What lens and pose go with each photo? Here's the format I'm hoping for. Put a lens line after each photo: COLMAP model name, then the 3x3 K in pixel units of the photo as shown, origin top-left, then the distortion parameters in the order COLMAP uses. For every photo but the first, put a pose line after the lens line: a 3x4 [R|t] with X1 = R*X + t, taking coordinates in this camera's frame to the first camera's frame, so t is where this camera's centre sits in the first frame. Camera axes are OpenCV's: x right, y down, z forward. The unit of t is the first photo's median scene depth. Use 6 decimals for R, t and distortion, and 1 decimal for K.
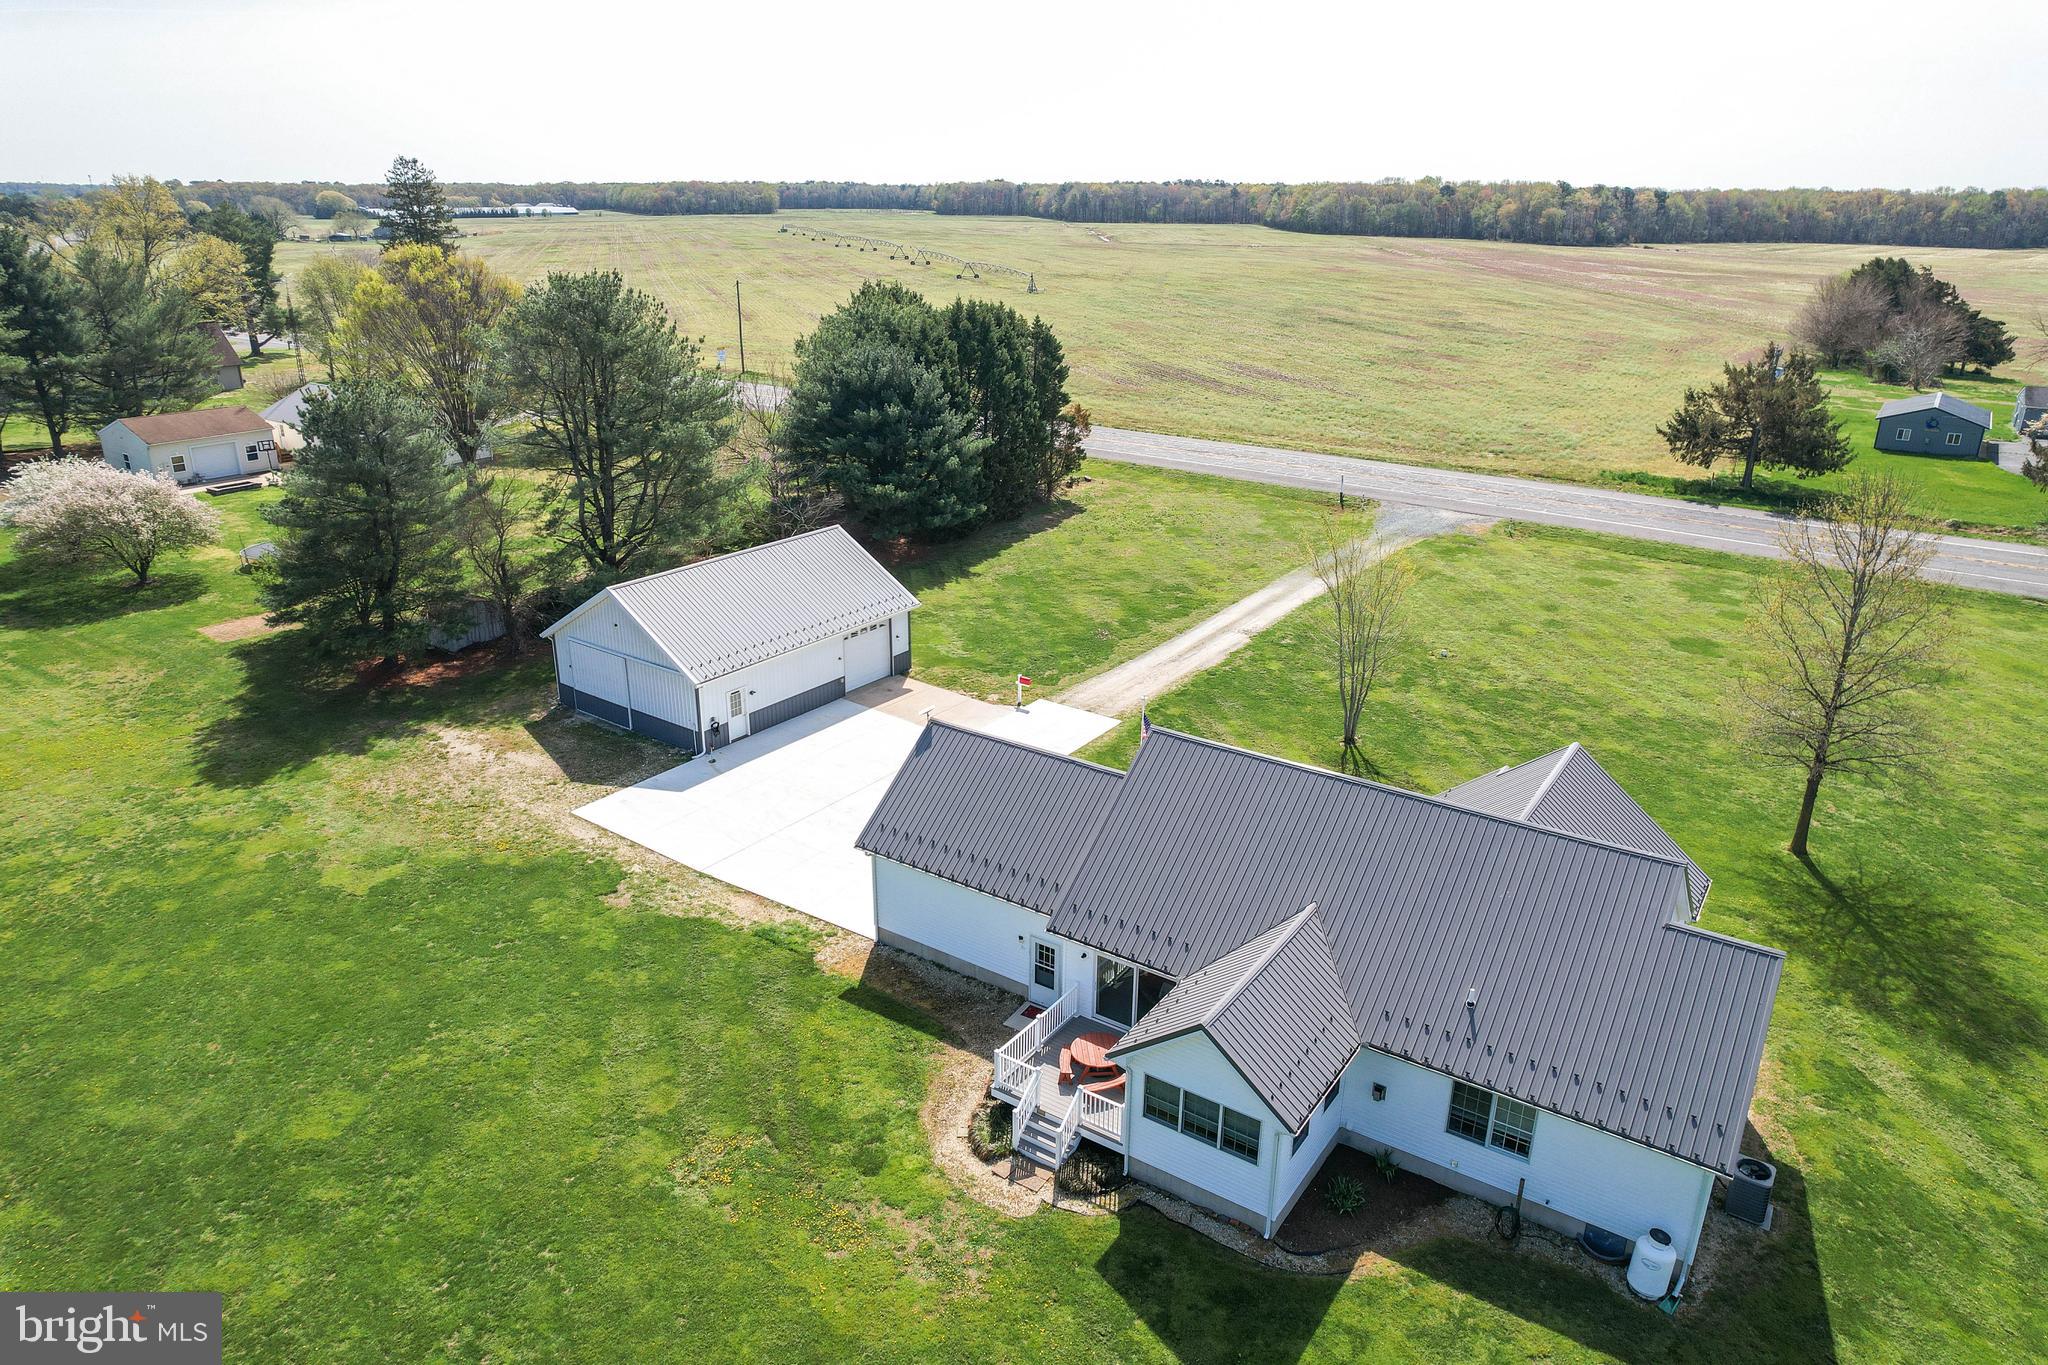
lens RADIAL K [[1329.5, 0, 1020.9], [0, 1329.5, 647.1], [0, 0, 1]] dist [-0.078503, 0.066122]
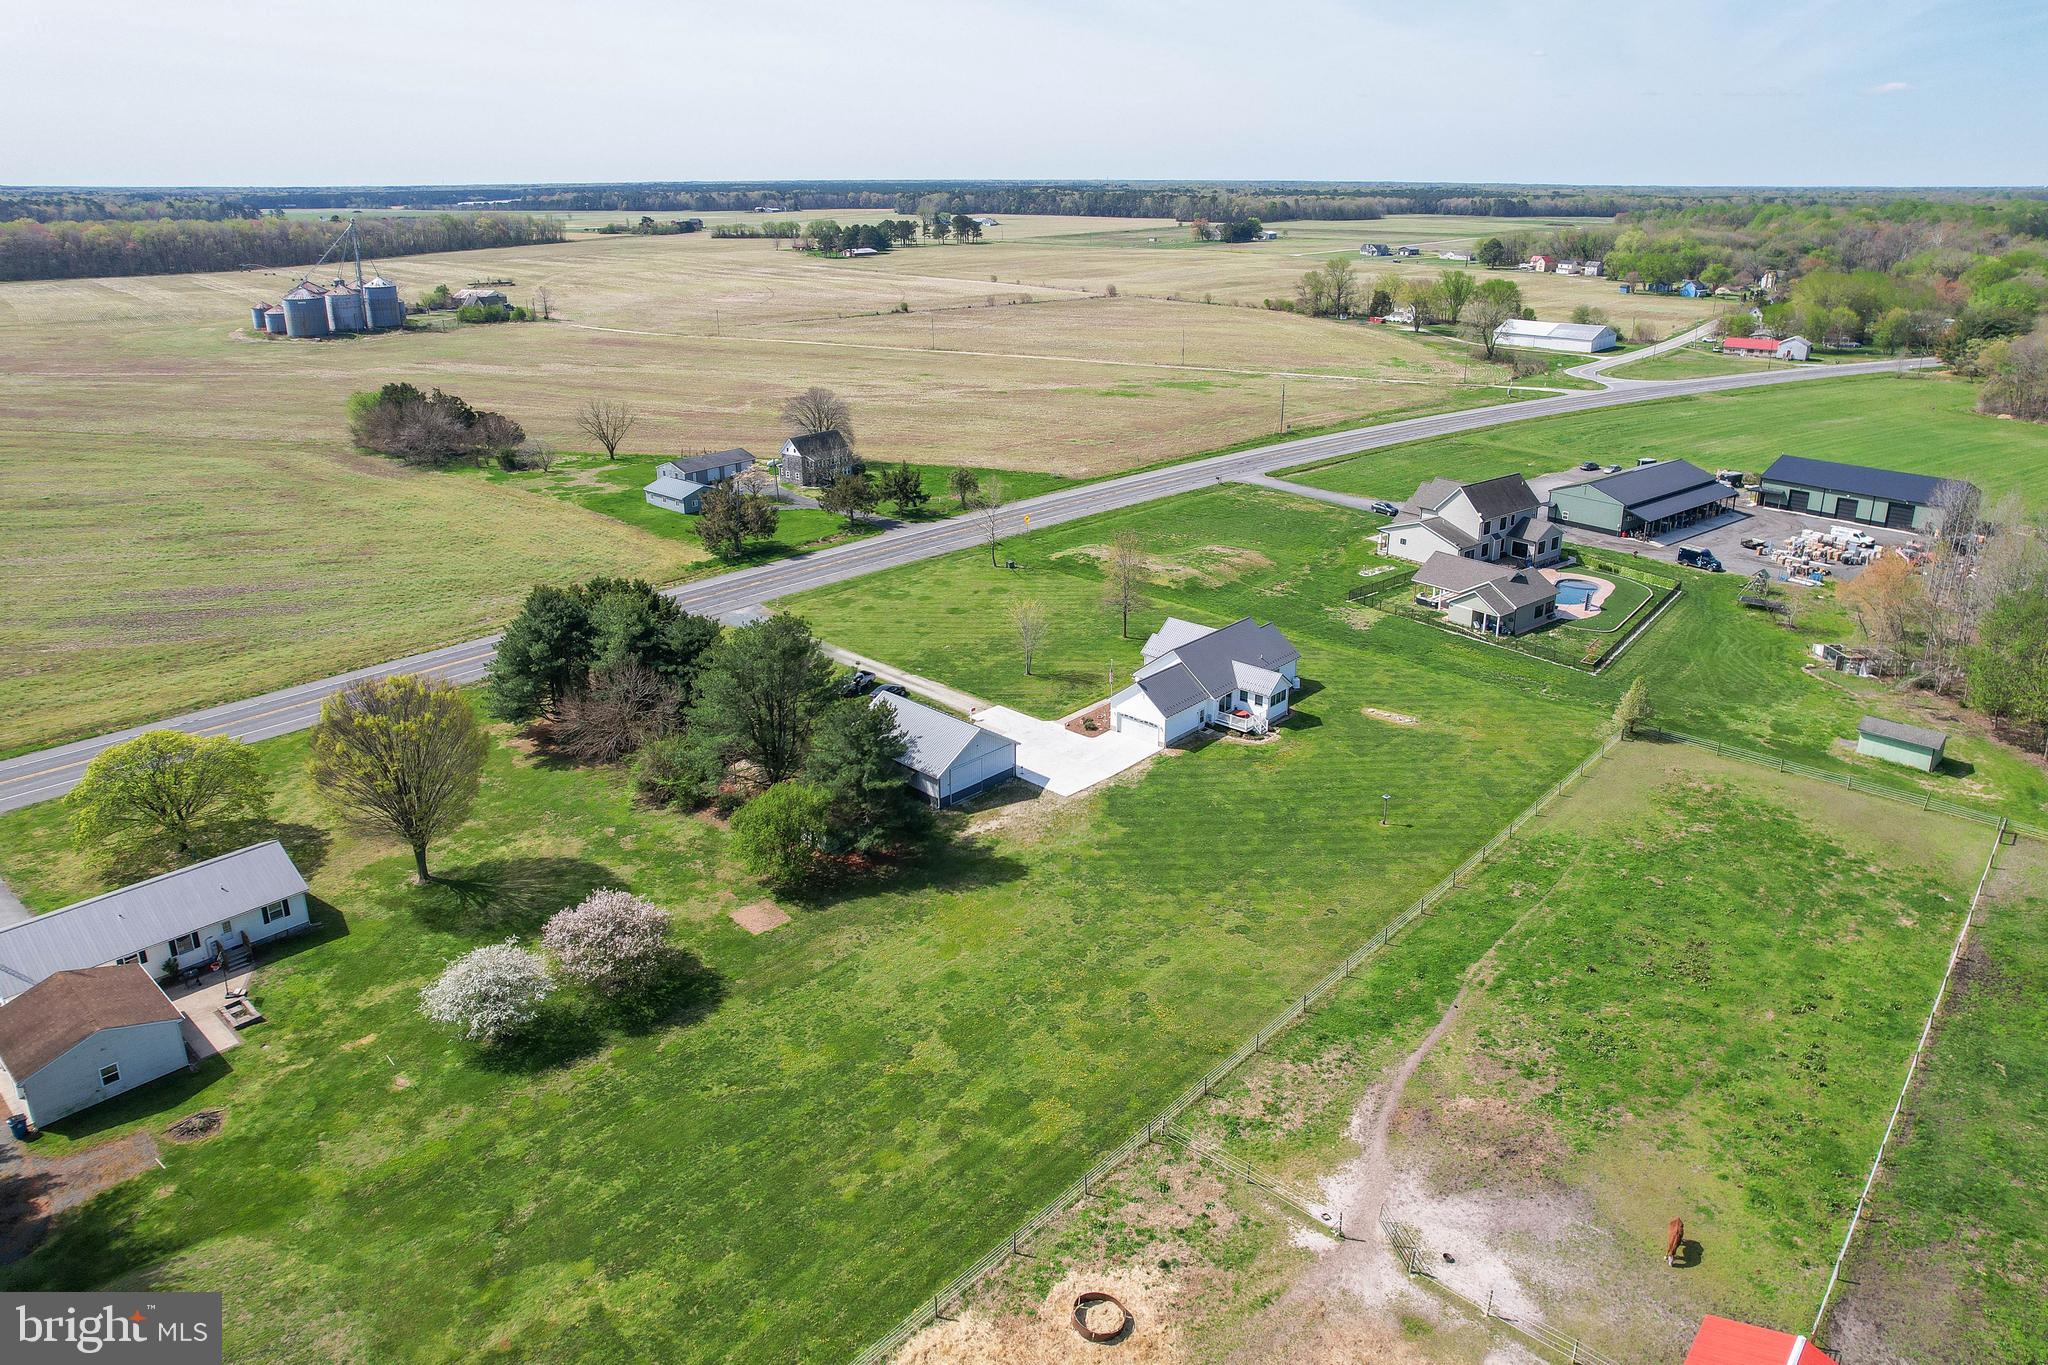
lens RADIAL K [[1329.5, 0, 1021.2], [0, 1329.5, 689.3], [0, 0, 1]] dist [-0.078503, 0.066122]
pose [[0.132721, -0.368626, 0.920054, -2.374942], [0.330719, 0.891537, 0.309493, -0.784413], [-0.934350, 0.263203, 0.240238, 0.408060]]
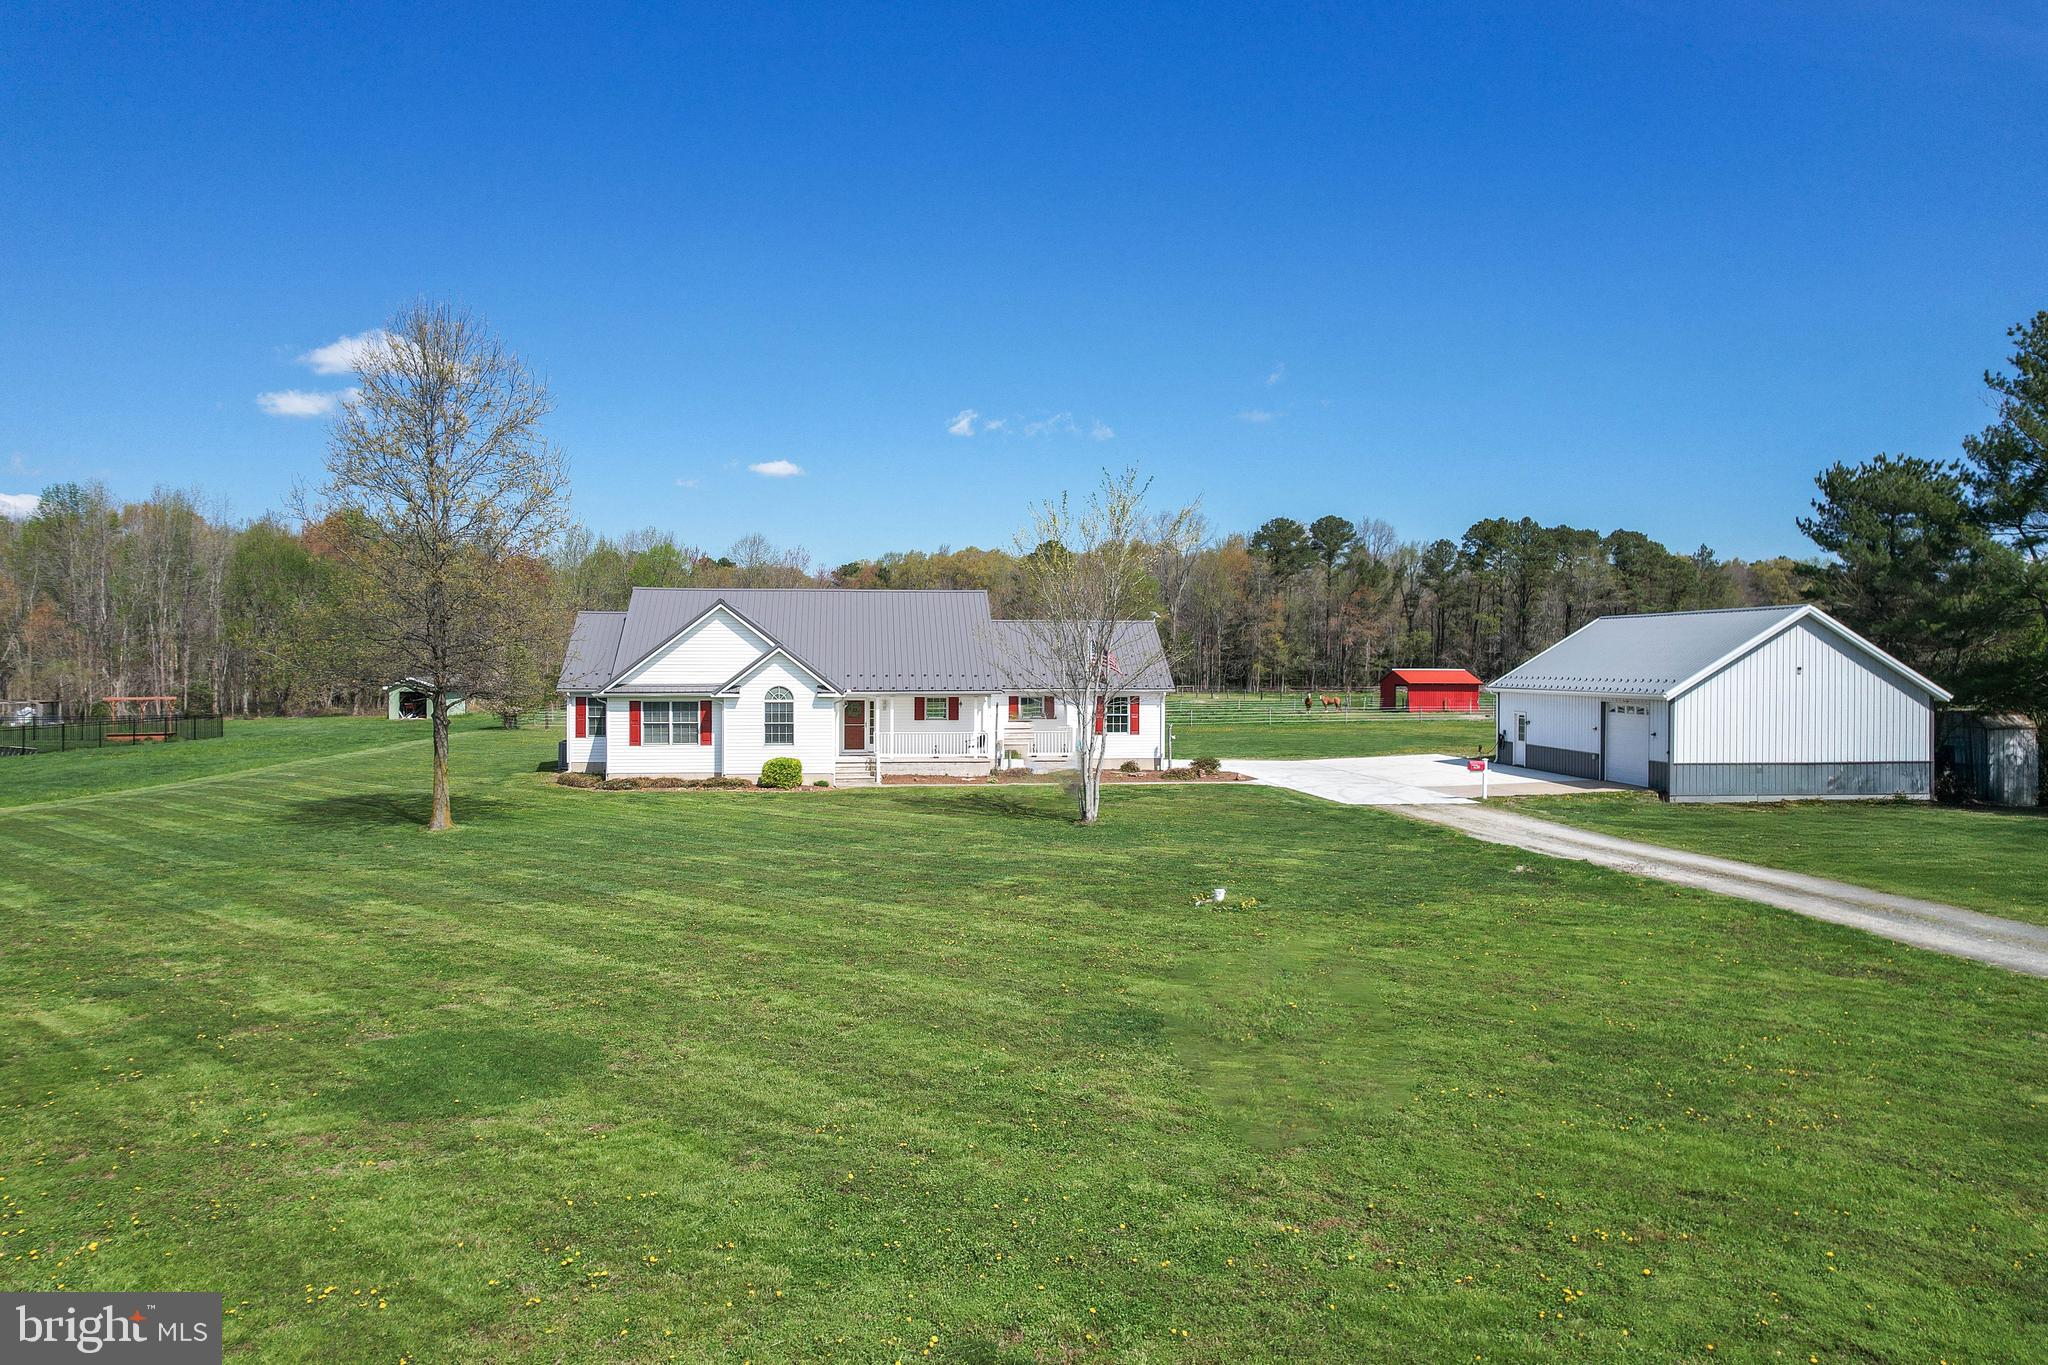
lens RADIAL K [[1329.5, 0, 1027.8], [0, 1329.5, 709.9], [0, 0, 1]] dist [-0.078503, 0.066122]
pose [[-0.739774, 0.018619, -0.672597, 0.756659], [-0.227610, 0.933762, 0.276192, -0.165137], [0.633188, 0.357410, -0.686535, 1.507538]]
